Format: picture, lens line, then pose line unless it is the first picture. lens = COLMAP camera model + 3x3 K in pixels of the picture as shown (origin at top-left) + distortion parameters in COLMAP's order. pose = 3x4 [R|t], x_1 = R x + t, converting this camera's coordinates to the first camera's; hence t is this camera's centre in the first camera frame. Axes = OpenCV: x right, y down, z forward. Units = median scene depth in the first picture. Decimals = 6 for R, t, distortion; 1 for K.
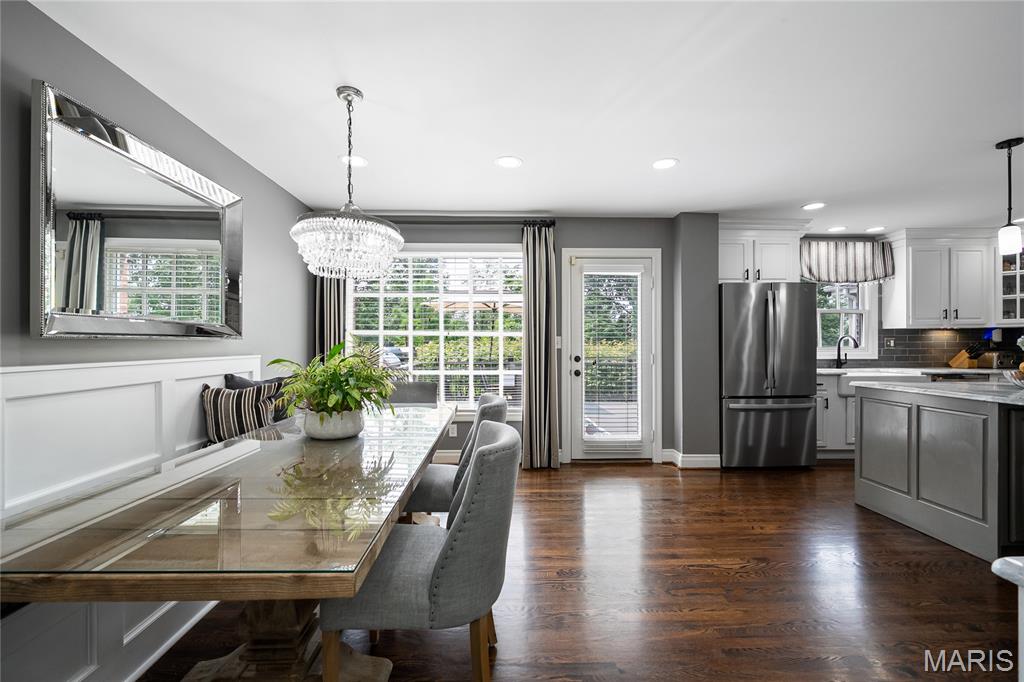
lens RADIAL K [[425.6, 0, 507.6], [0, 425.6, 344.5], [0, 0, 1]] dist [-0.002137, 0.000154]
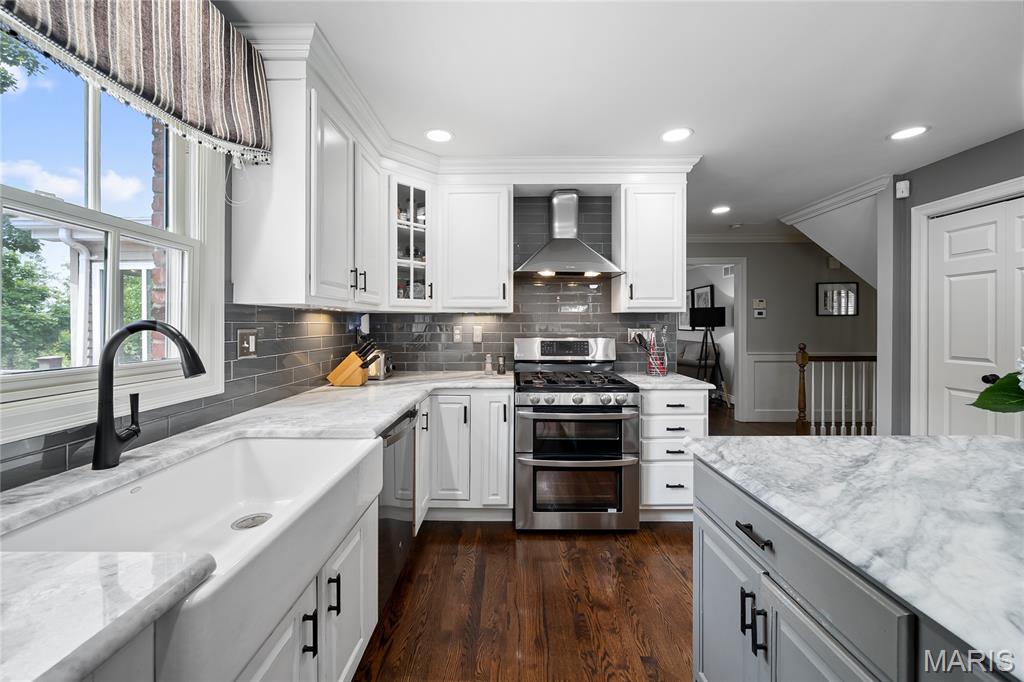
lens RADIAL K [[395.0, 0, 503.0], [0, 395.0, 325.7], [0, 0, 1]] dist [0.006574, -0.000778]
pose [[0.037634, 0.003217, 0.999286, 0.593307], [-0.001026, 0.999994, -0.003181, -0.018729], [-0.999291, -0.000906, 0.037637, 0.804897]]
